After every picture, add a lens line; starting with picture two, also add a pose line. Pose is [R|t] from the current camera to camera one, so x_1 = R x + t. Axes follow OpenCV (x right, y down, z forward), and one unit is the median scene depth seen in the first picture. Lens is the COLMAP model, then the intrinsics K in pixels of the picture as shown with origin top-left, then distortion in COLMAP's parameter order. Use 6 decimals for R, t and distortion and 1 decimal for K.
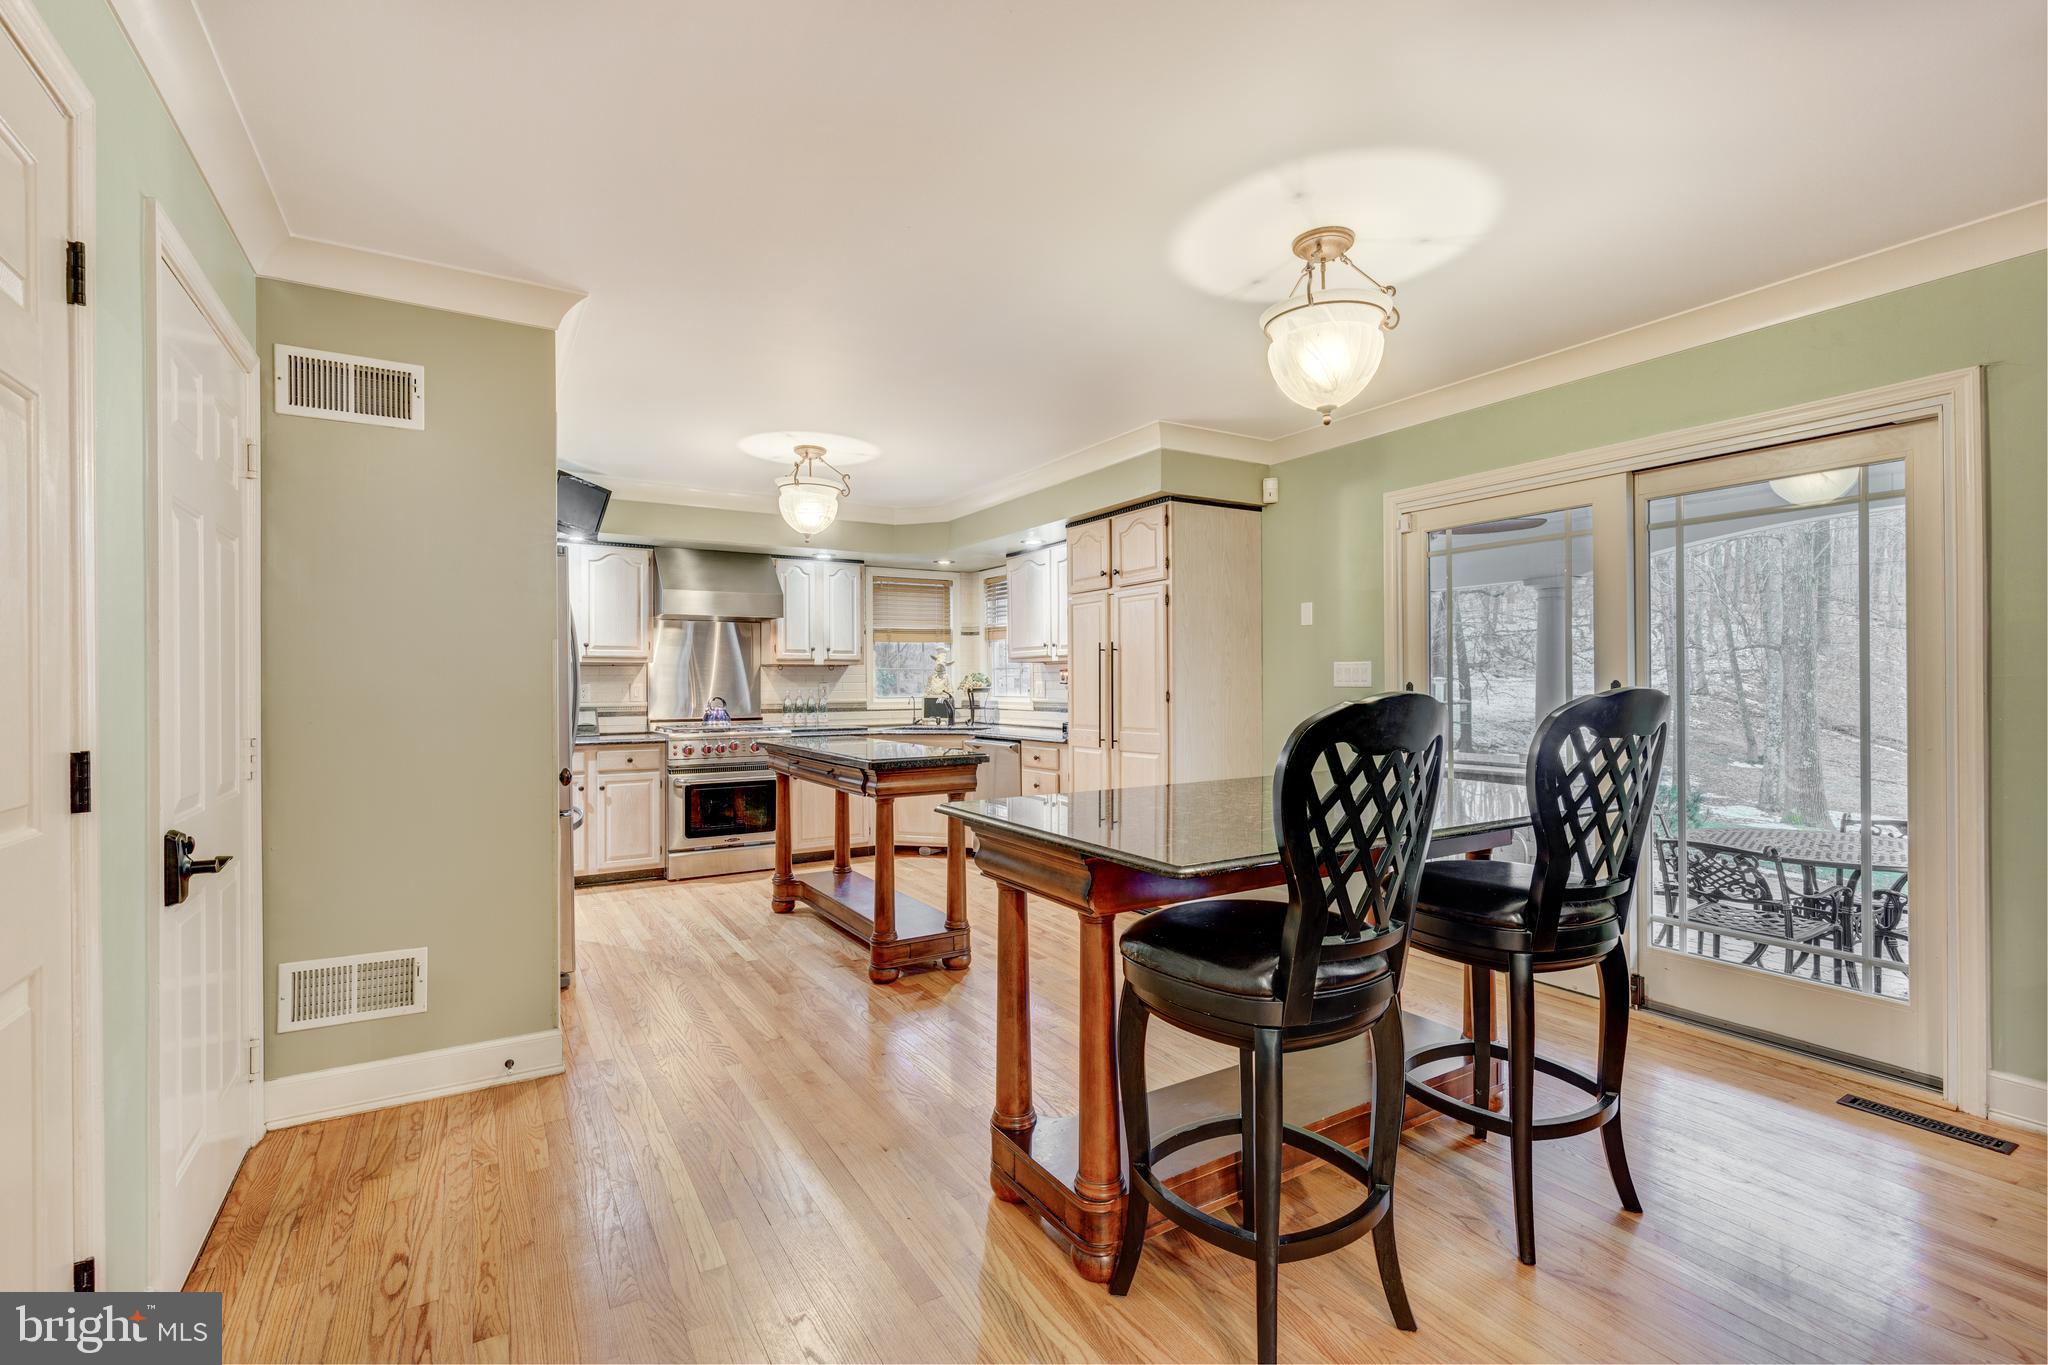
lens RADIAL K [[911.0, 0, 1041.2], [0, 911.0, 686.3], [0, 0, 1]] dist [0.012302, -0.000712]
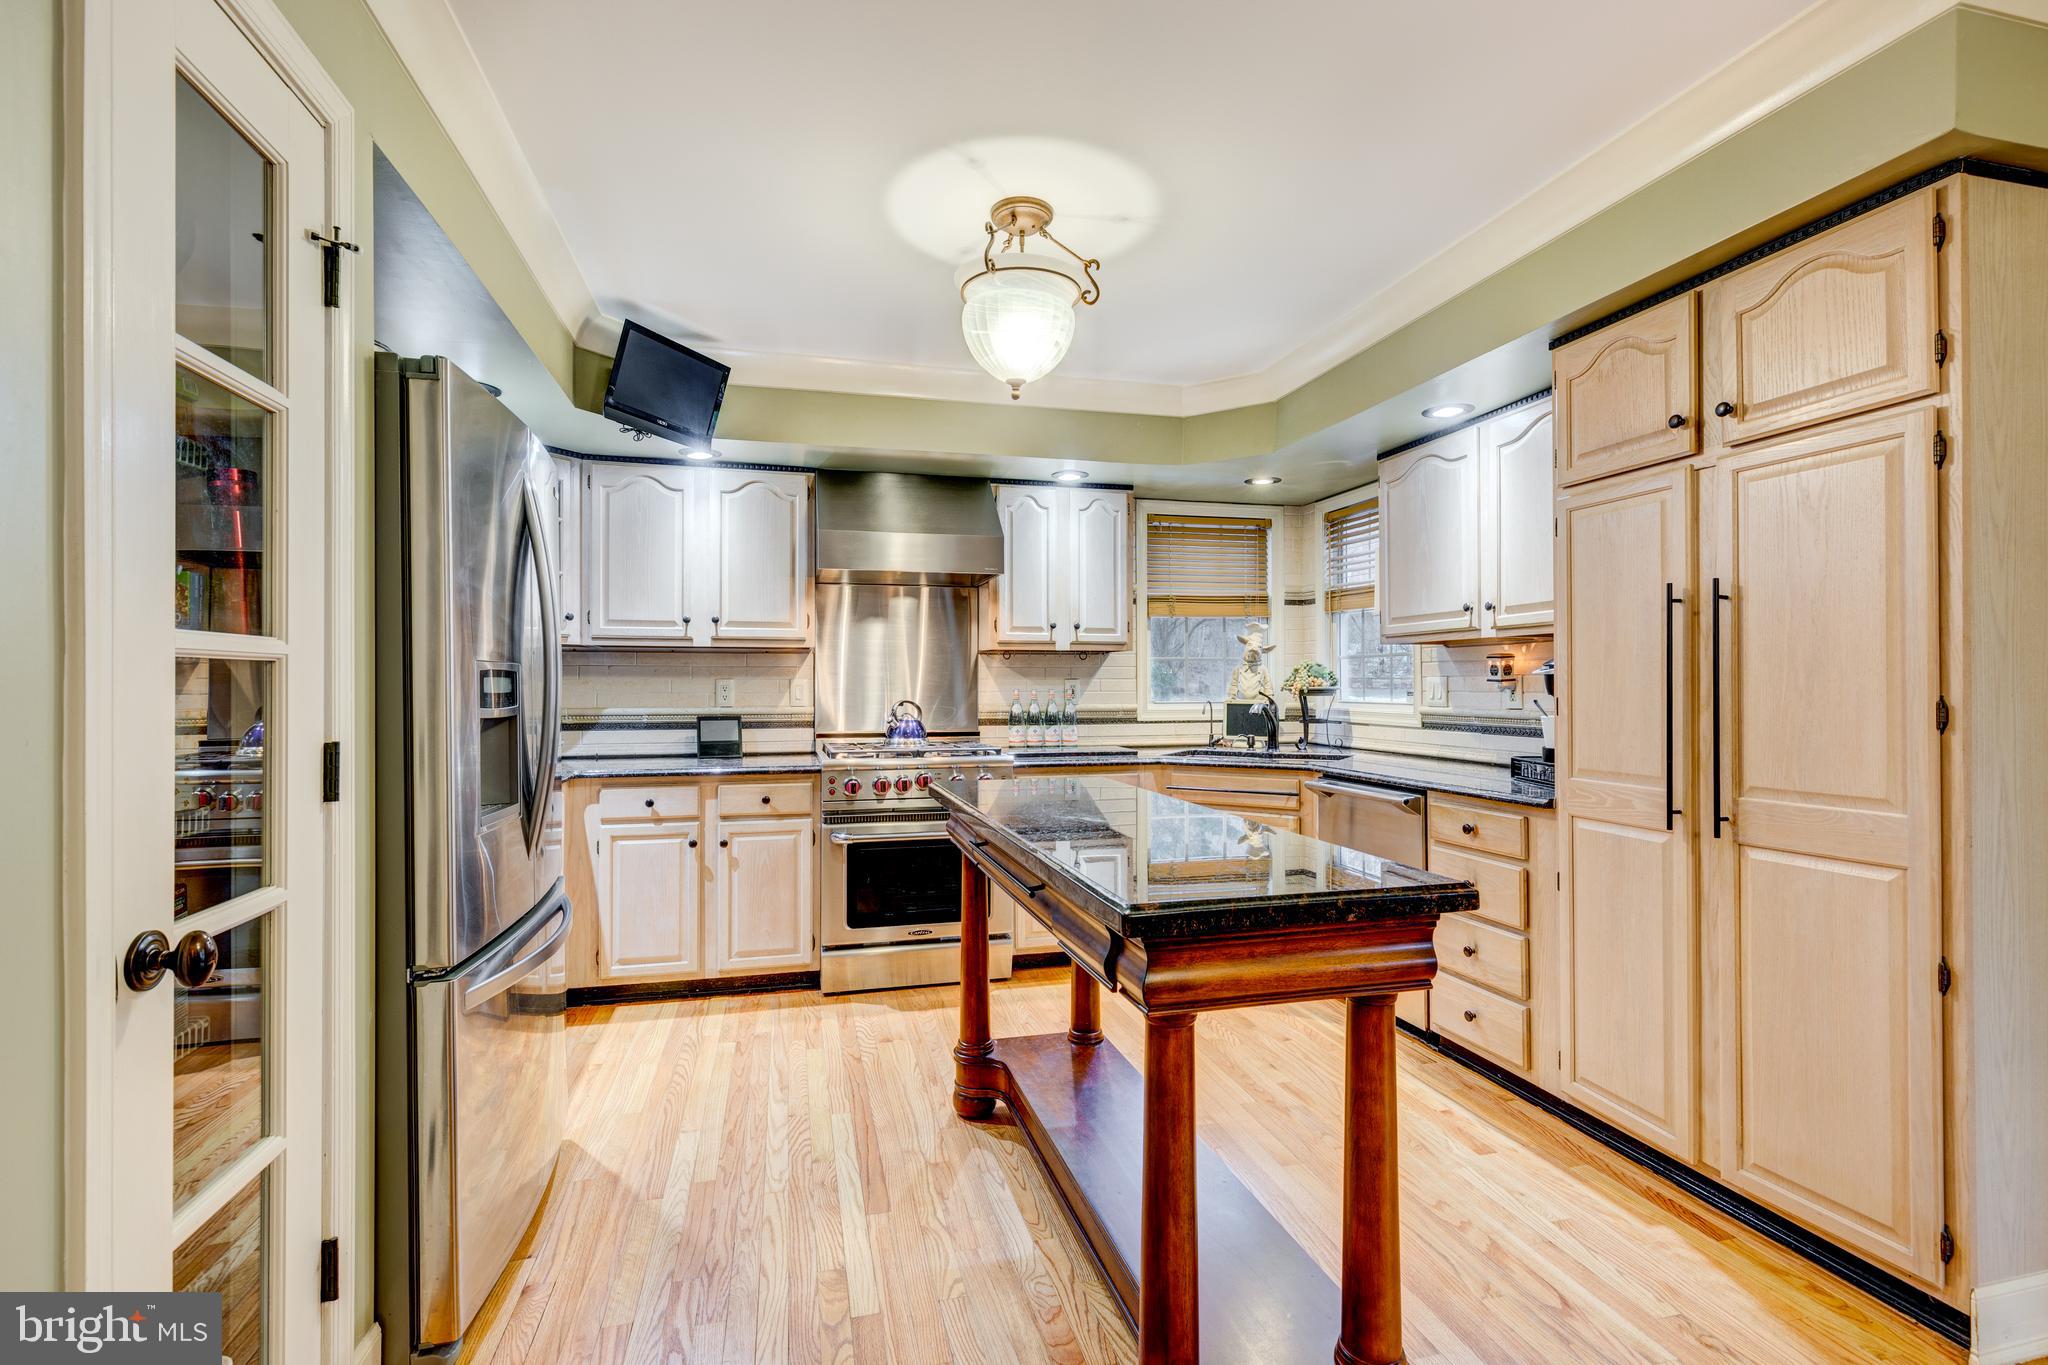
lens RADIAL K [[946.4, 0, 1042.6], [0, 946.4, 683.1], [0, 0, 1]] dist [0.003252, 0.000045]
pose [[0.956433, 0.003193, -0.291935, -0.071372], [-0.003810, 0.999992, -0.001546, 0.000202], [0.291927, 0.002591, 0.956437, 0.404058]]
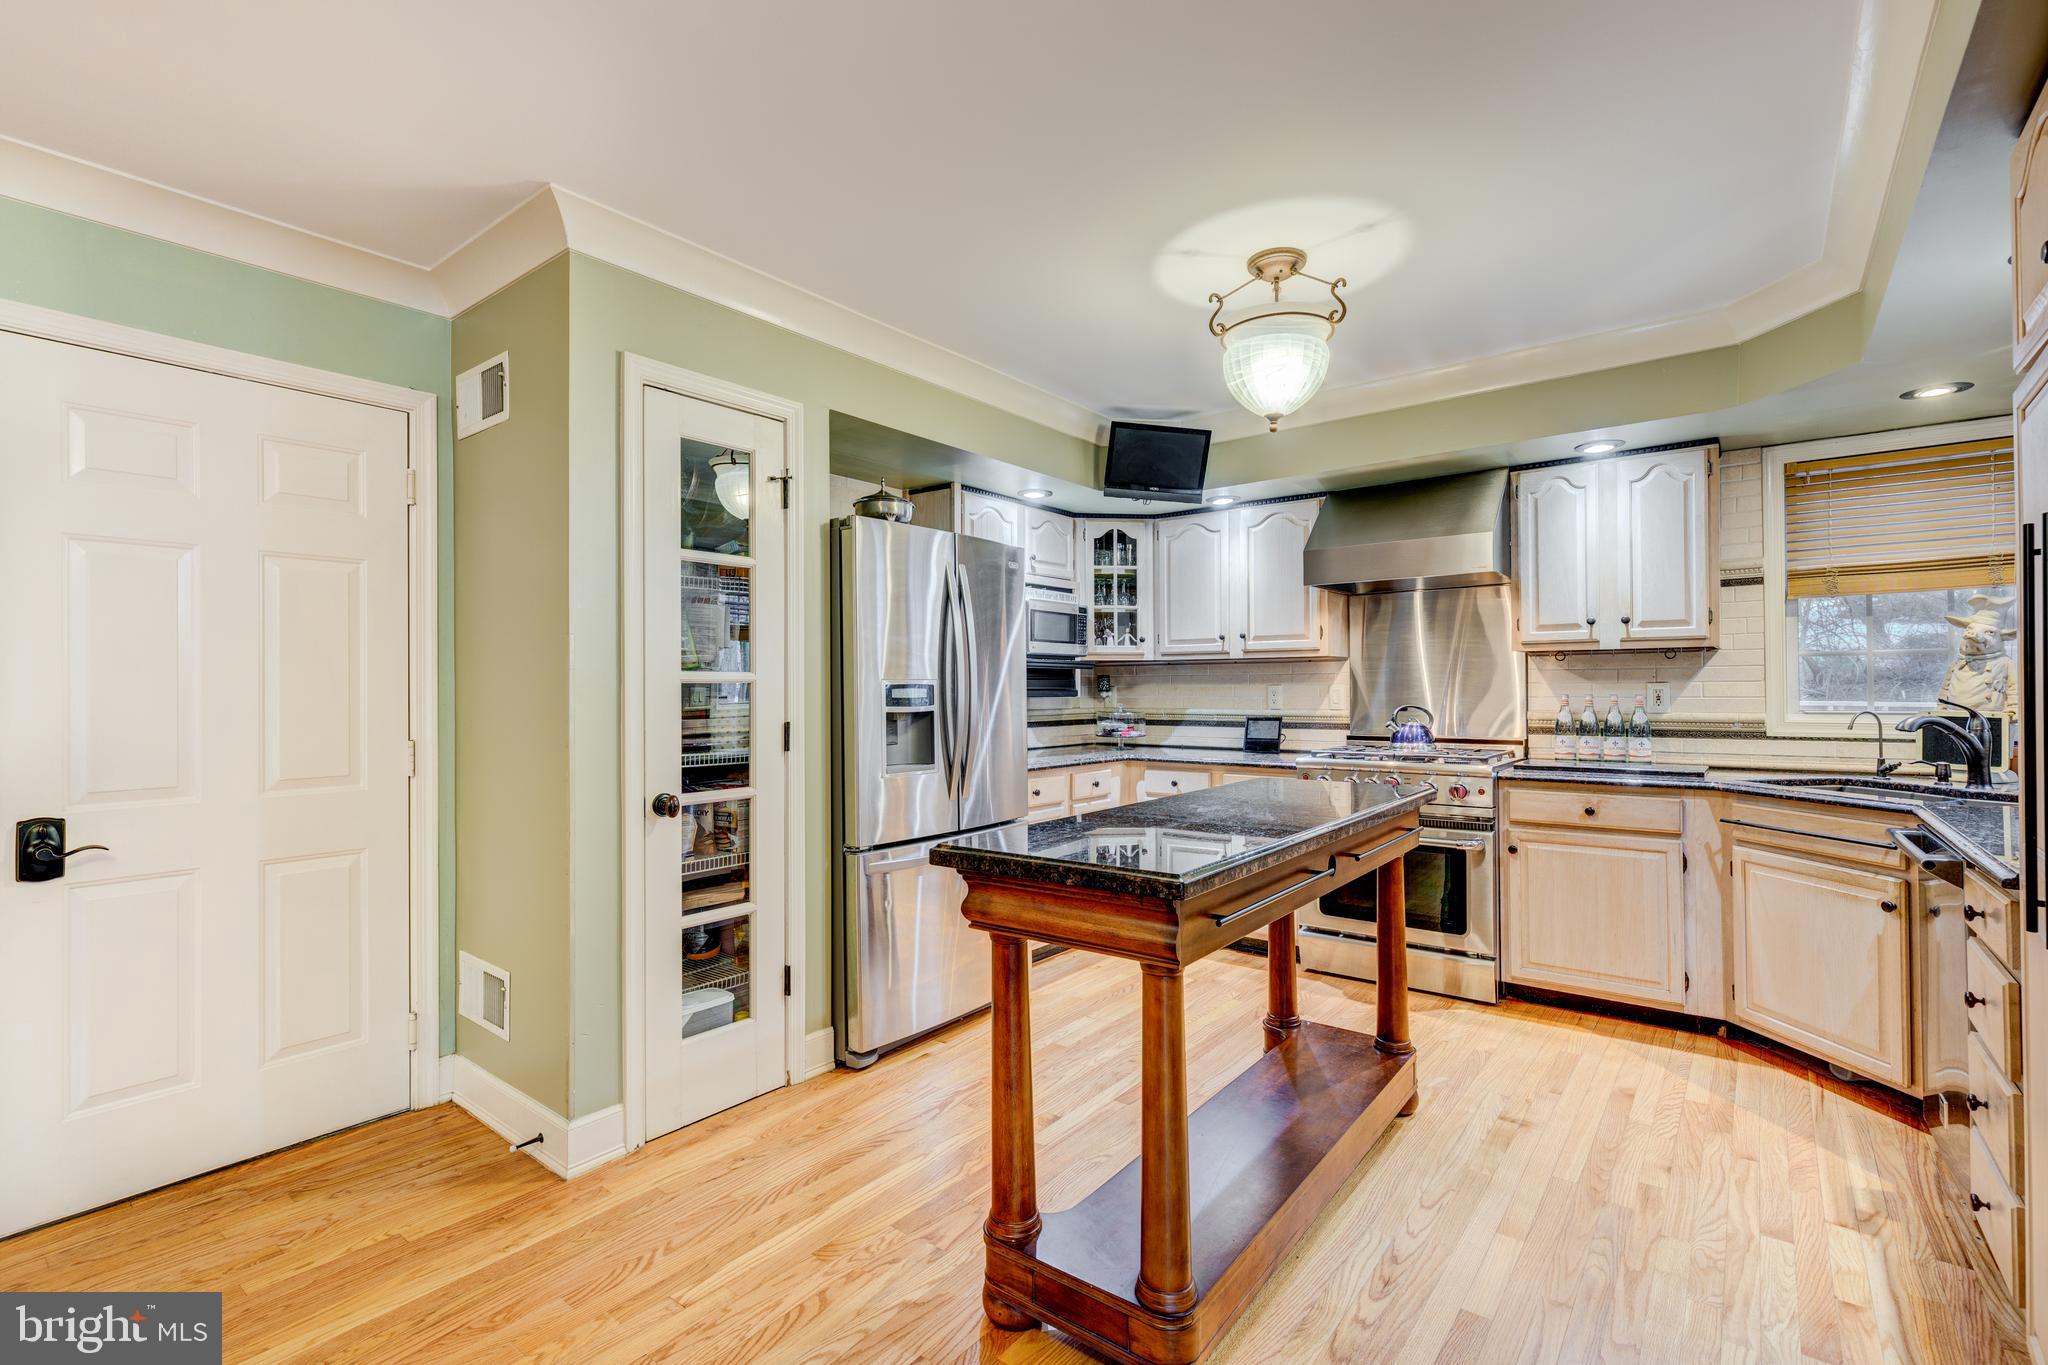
lens RADIAL K [[926.7, 0, 1004.8], [0, 926.7, 688.1], [0, 0, 1]] dist [0.000313, -0.000424]
pose [[0.336083, 0.001269, -0.941832, 0.172795], [0.001811, 0.999996, 0.001993, -0.002568], [0.941831, -0.002376, 0.336079, 0.524662]]
